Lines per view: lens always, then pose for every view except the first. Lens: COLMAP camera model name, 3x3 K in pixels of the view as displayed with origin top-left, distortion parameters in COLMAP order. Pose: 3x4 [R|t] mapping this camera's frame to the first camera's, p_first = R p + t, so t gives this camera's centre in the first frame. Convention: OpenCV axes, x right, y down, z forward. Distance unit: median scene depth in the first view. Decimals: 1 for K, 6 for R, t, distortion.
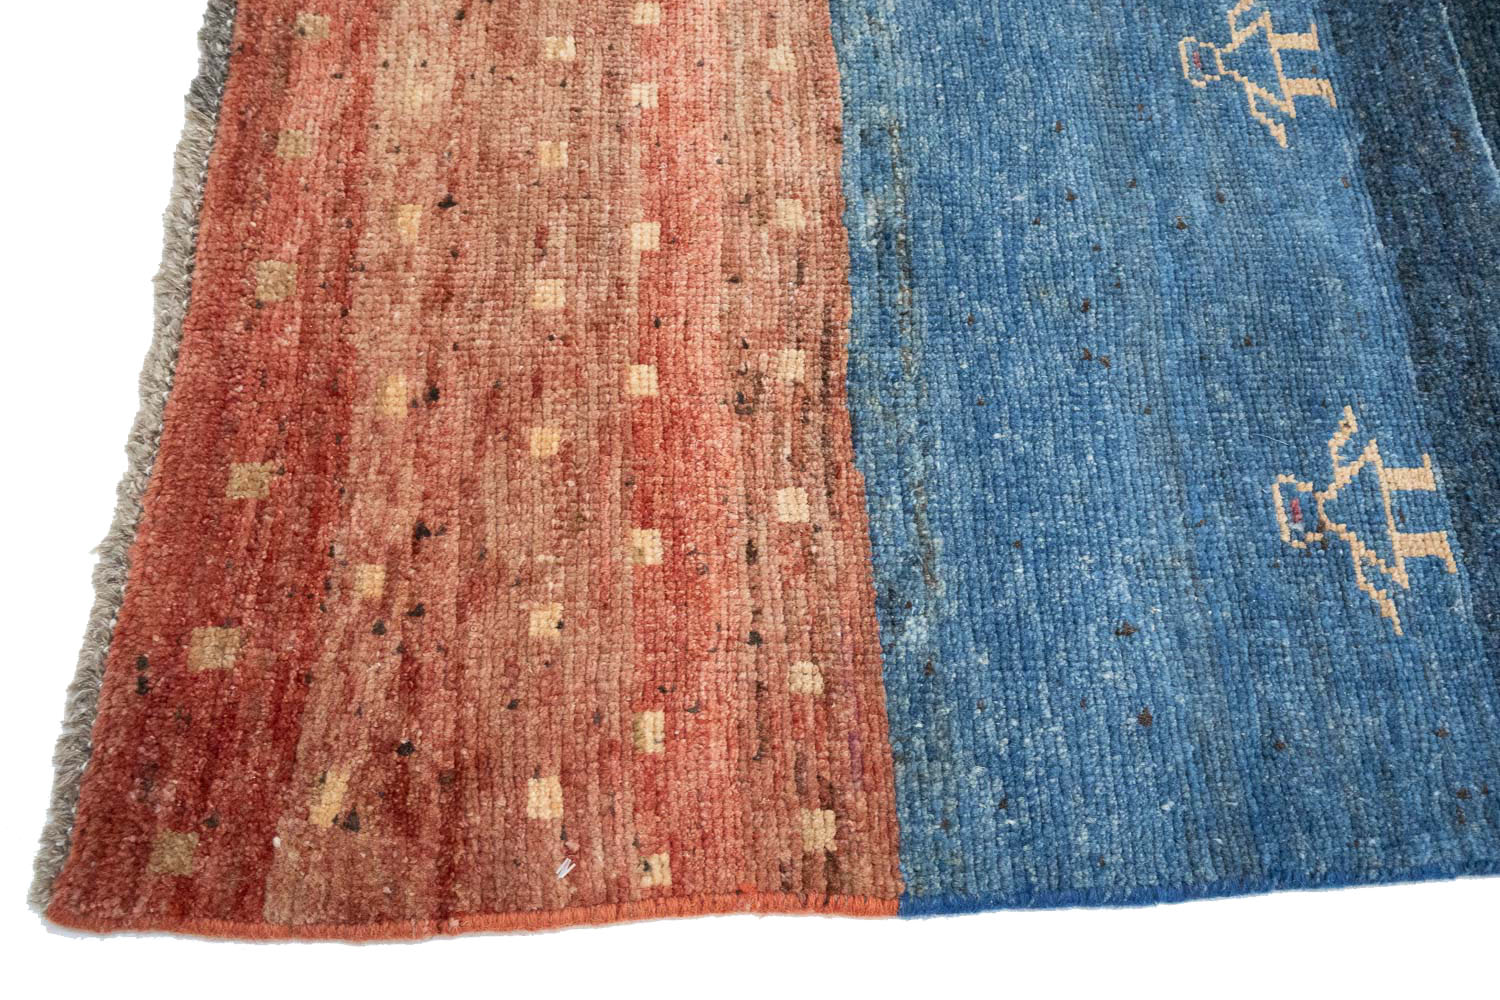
lens RADIAL K [[1379.3, 0, 740.7], [0, 1379.3, 463.7], [0, 0, 1]] dist [-0.043544, 0.013110]
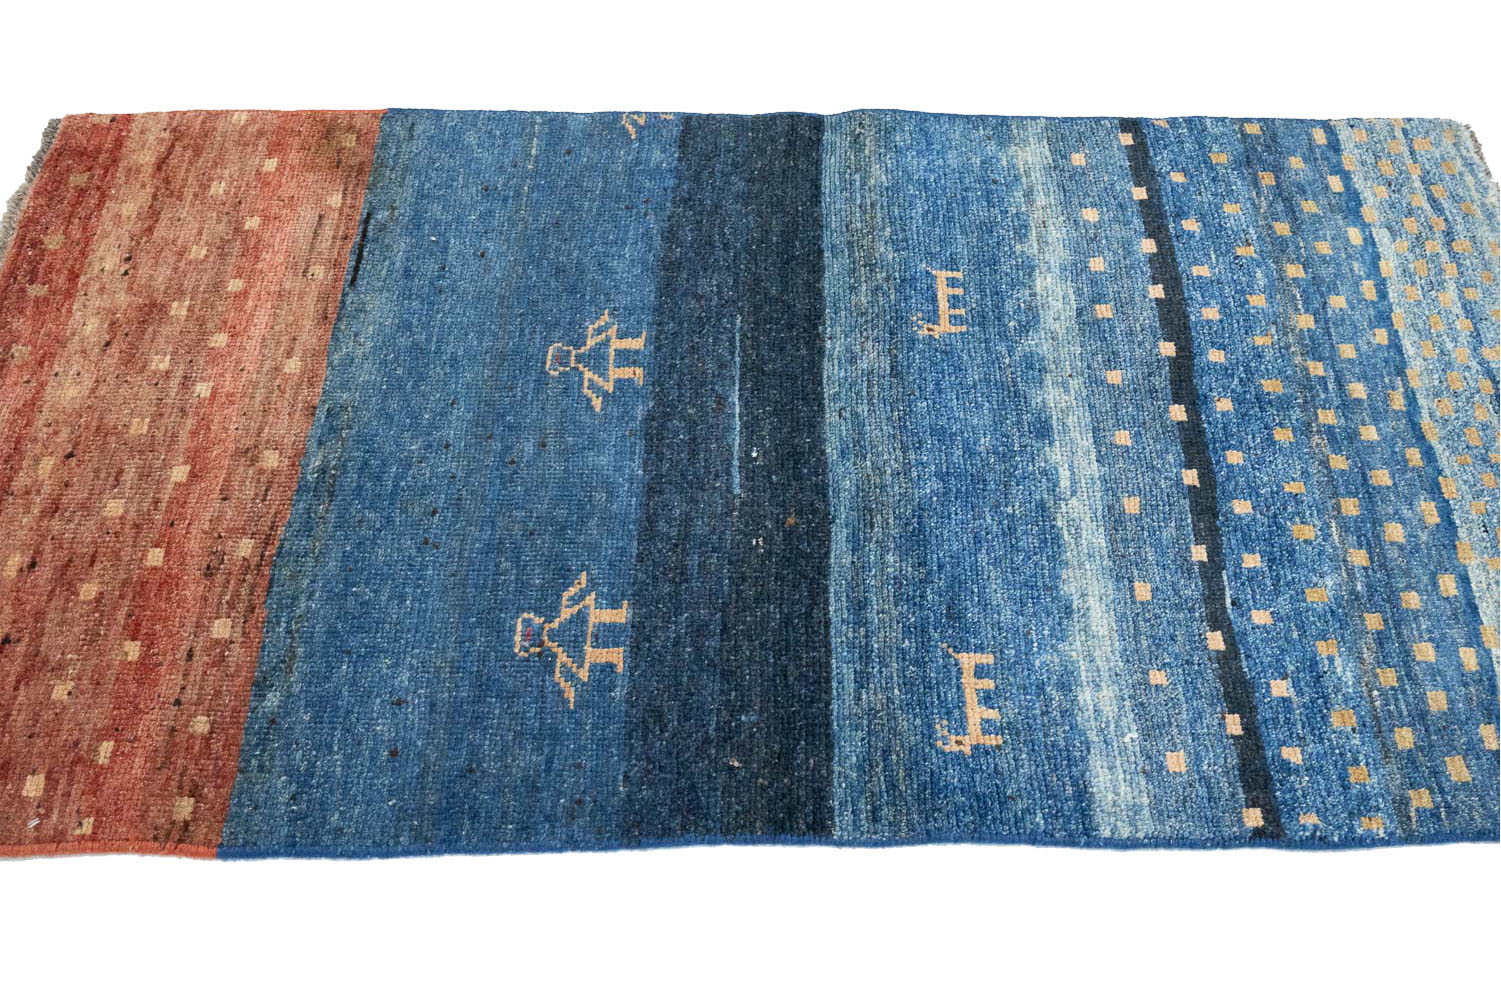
lens RADIAL K [[1367.3, 0, 747.6], [0, 1367.3, 459.2], [0, 0, 1]] dist [-0.048902, 0.029973]
pose [[0.996523, -0.011899, -0.082460, 0.793248], [-0.001223, 0.987551, -0.157291, 0.082907], [0.083305, 0.156845, 0.984104, -0.613627]]
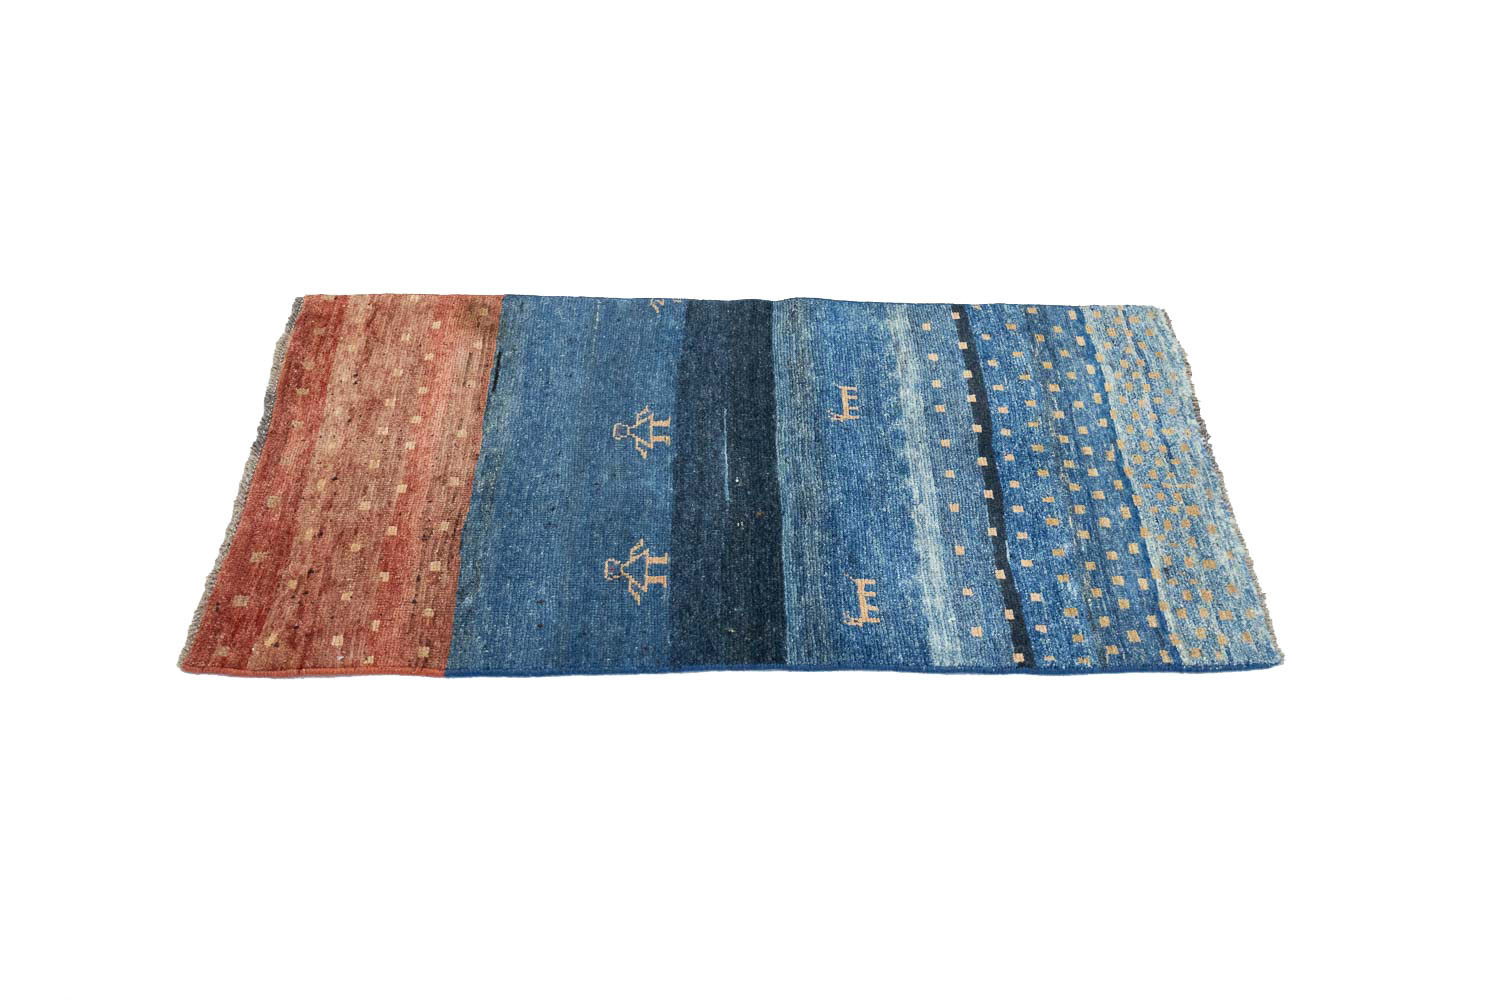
lens RADIAL K [[1402.6, 0, 750.3], [0, 1402.6, 424.2], [0, 0, 1]] dist [-0.044262, 0.014219]
pose [[0.999338, -0.025916, -0.025549, 0.769372], [0.014880, 0.931664, -0.363017, 0.816623], [0.033211, 0.362397, 0.931432, -1.832034]]
